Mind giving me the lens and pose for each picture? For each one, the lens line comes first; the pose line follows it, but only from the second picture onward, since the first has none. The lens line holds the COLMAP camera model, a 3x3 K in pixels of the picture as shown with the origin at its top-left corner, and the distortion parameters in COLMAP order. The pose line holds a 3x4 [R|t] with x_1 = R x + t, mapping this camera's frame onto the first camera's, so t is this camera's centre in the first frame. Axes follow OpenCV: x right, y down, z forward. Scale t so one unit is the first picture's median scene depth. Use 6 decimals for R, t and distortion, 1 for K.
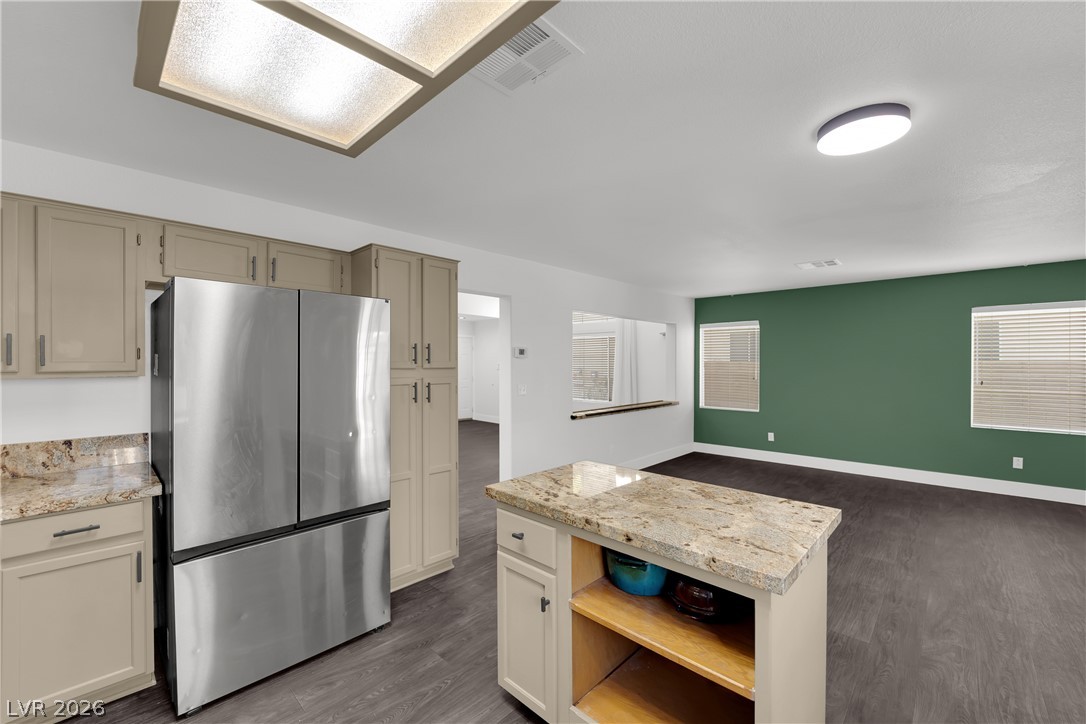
lens RADIAL K [[436.8, 0, 537.9], [0, 436.8, 362.2], [0, 0, 1]] dist [-0.012100, -0.002265]
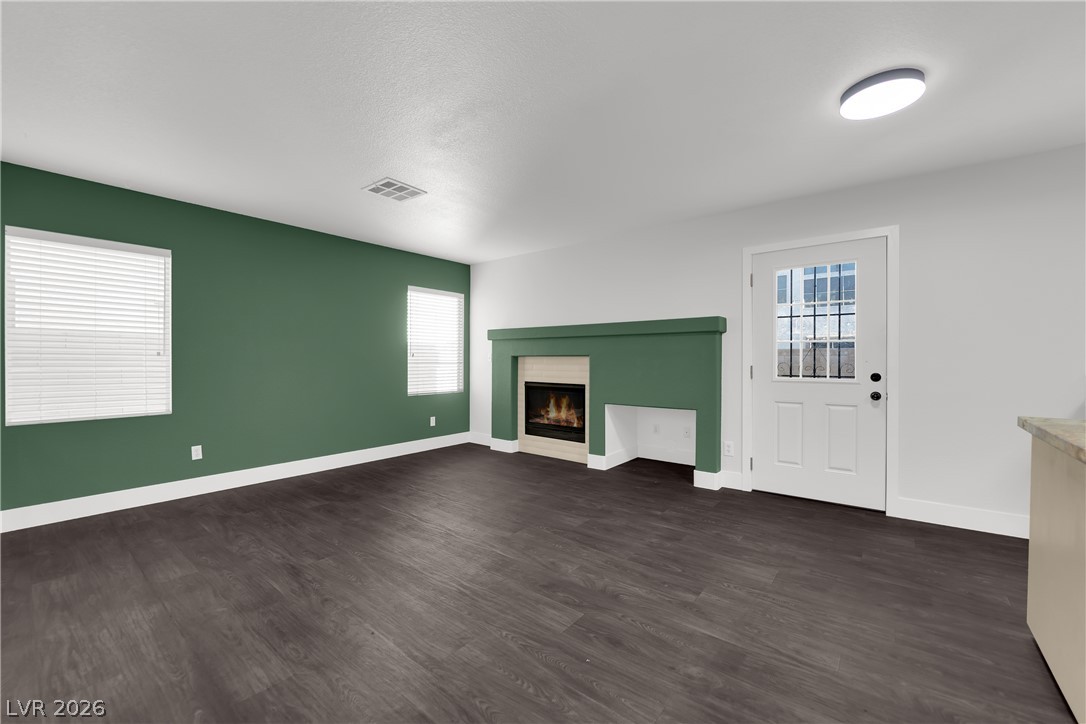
lens RADIAL K [[436.8, 0, 539.4], [0, 436.8, 362.3], [0, 0, 1]] dist [-0.012100, -0.002265]
pose [[-0.085261, -0.006084, 0.996340, -0.314790], [-0.001497, 0.999981, 0.005978, 0.165759], [-0.996358, -0.000982, -0.085268, 2.139434]]
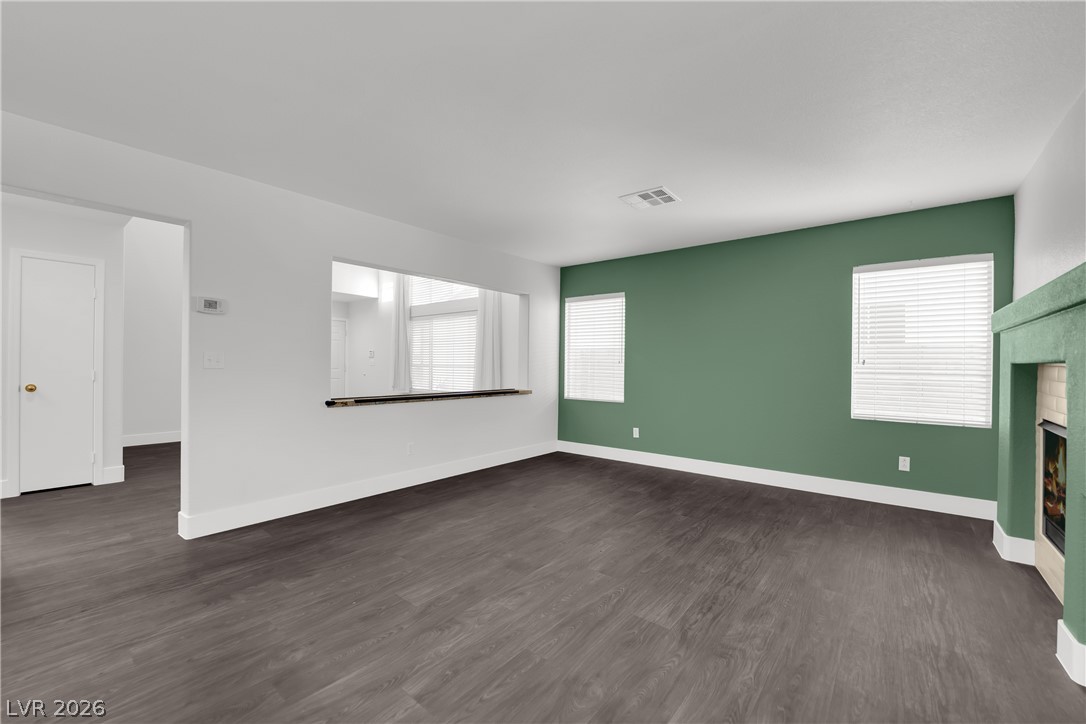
lens RADIAL K [[436.8, 0, 537.2], [0, 436.8, 364.0], [0, 0, 1]] dist [-0.012100, -0.002265]
pose [[0.997187, 0.009748, 0.074317, 1.045096], [-0.009798, 0.999952, 0.000298, 0.158349], [-0.074310, -0.001026, 0.997235, 0.700250]]
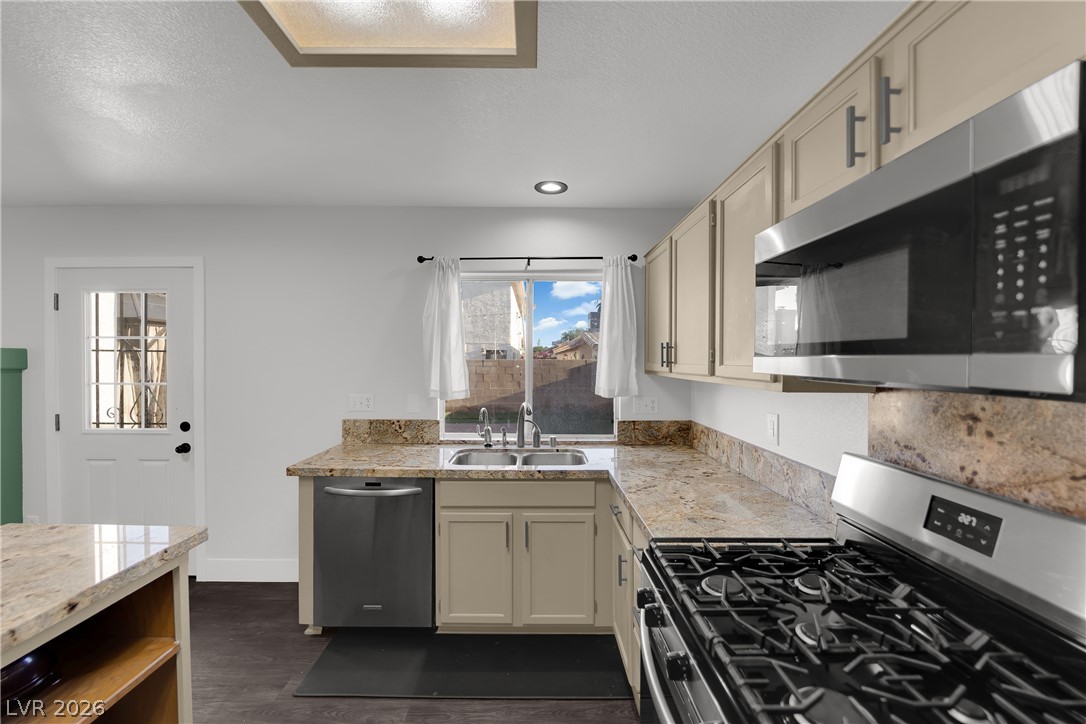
lens RADIAL K [[436.8, 0, 538.1], [0, 436.8, 362.2], [0, 0, 1]] dist [-0.012100, -0.002265]
pose [[-0.703387, -0.006189, 0.710780, -0.685006], [-0.002767, 0.999978, 0.005969, -0.018362], [-0.710802, 0.002232, -0.703389, 0.738150]]
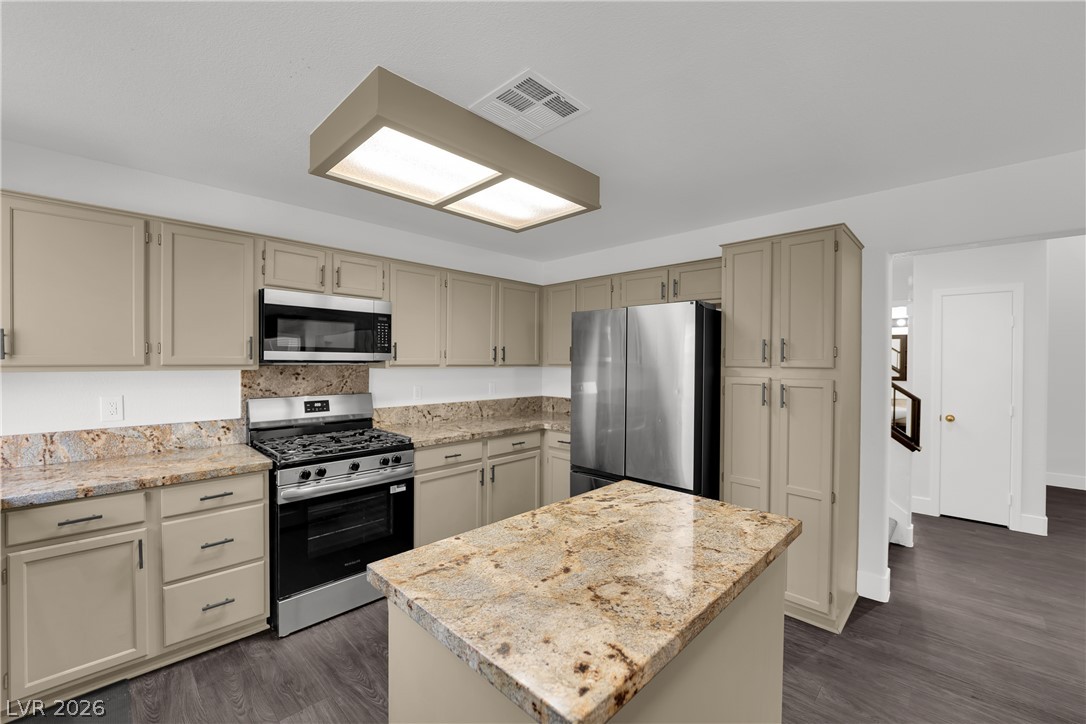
lens RADIAL K [[436.8, 0, 537.6], [0, 436.8, 363.5], [0, 0, 1]] dist [-0.012100, -0.002265]
pose [[-0.008467, 0.007305, -0.999937, 0.976137], [-0.002905, 0.999969, 0.007330, 0.002244], [0.999960, 0.002967, -0.008446, 0.859263]]
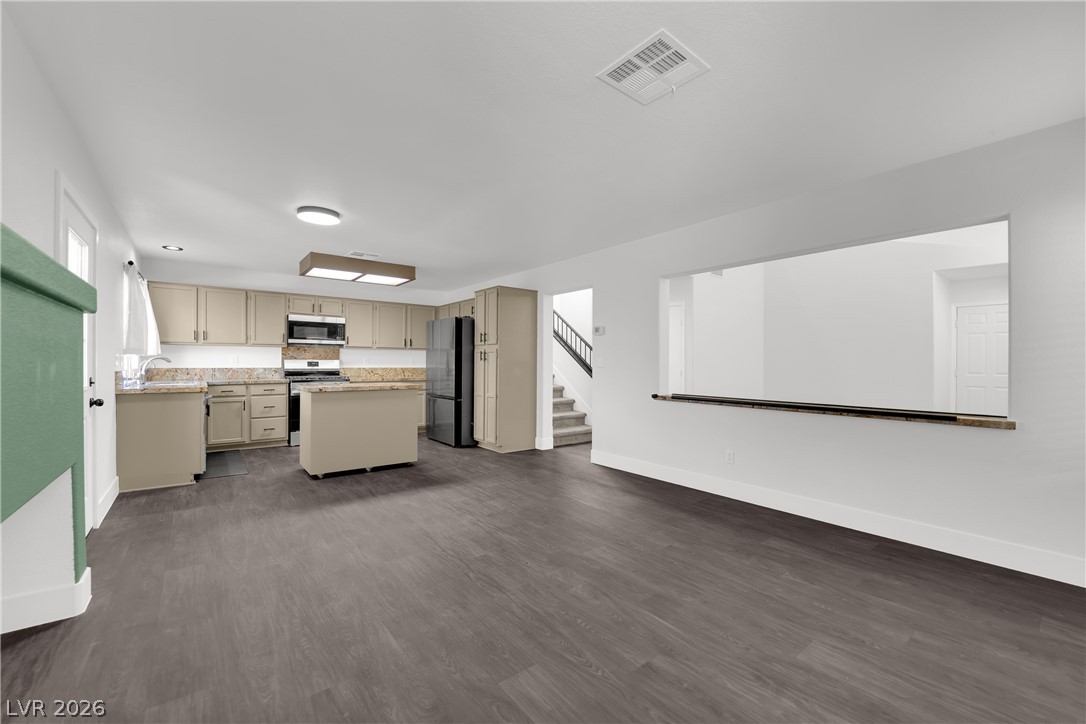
lens RADIAL K [[436.8, 0, 540.7], [0, 436.8, 363.4], [0, 0, 1]] dist [-0.012100, -0.002265]
pose [[-0.132103, 0.002706, -0.991232, 2.838833], [-0.002687, 0.999992, 0.003088, 0.156694], [0.991232, 0.003072, -0.132094, 2.484682]]
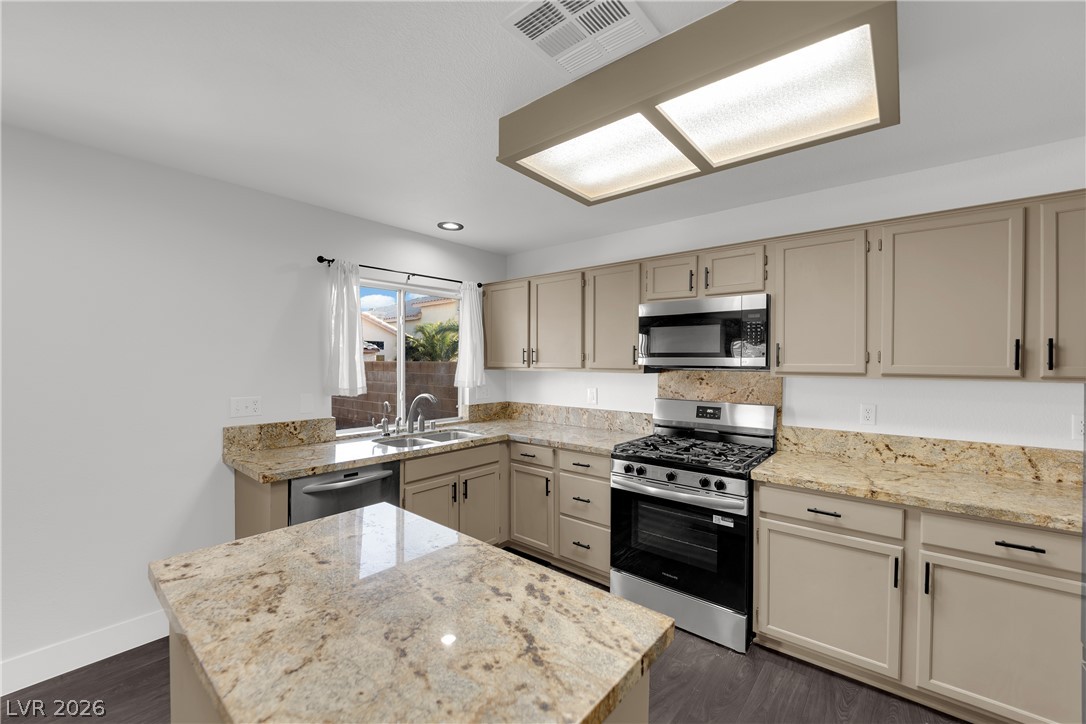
lens RADIAL K [[436.8, 0, 538.3], [0, 436.8, 363.5], [0, 0, 1]] dist [-0.012100, -0.002265]
pose [[-0.997619, -0.002345, -0.068926, 0.071389], [-0.002561, 0.999992, 0.003046, -0.006659], [0.068918, 0.003215, -0.997617, 1.585239]]
